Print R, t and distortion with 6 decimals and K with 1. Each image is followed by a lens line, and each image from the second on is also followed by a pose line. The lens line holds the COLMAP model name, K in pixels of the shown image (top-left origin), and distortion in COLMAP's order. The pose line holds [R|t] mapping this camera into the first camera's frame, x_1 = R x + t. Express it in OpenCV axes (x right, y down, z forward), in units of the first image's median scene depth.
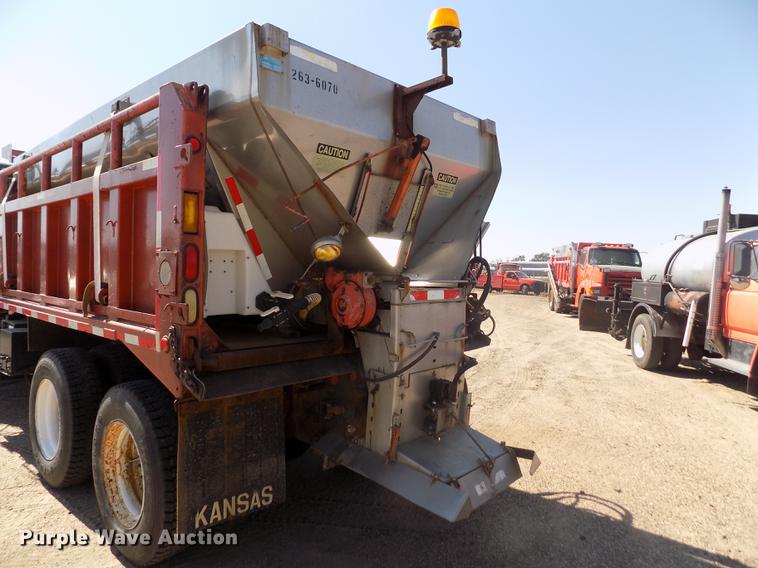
lens RADIAL K [[508.3, 0, 383.2], [0, 508.3, 284.2], [0, 0, 1]] dist [-0.063380, 0.062719]
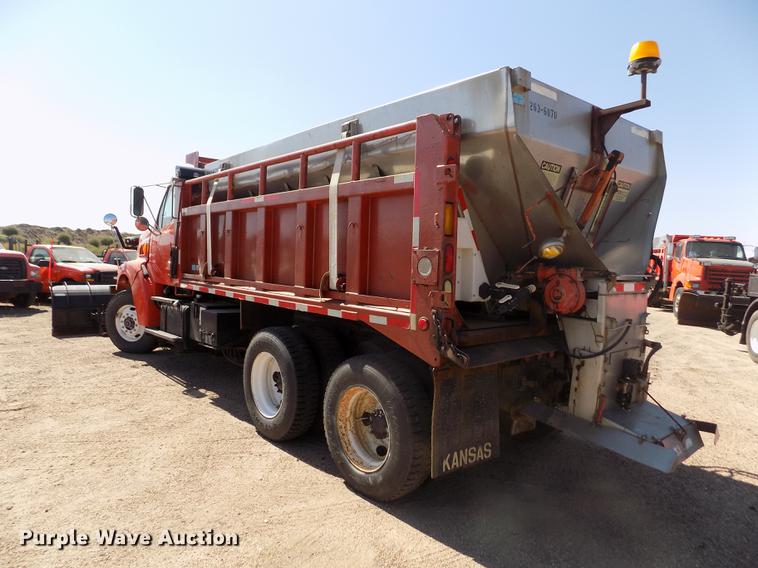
lens RADIAL K [[508.3, 0, 386.3], [0, 508.3, 281.8], [0, 0, 1]] dist [-0.063380, 0.062719]
pose [[0.992375, 0.014944, -0.122344, -0.316497], [-0.013026, 0.999780, 0.016466, -0.004047], [0.122563, -0.014747, 0.992351, -0.225418]]
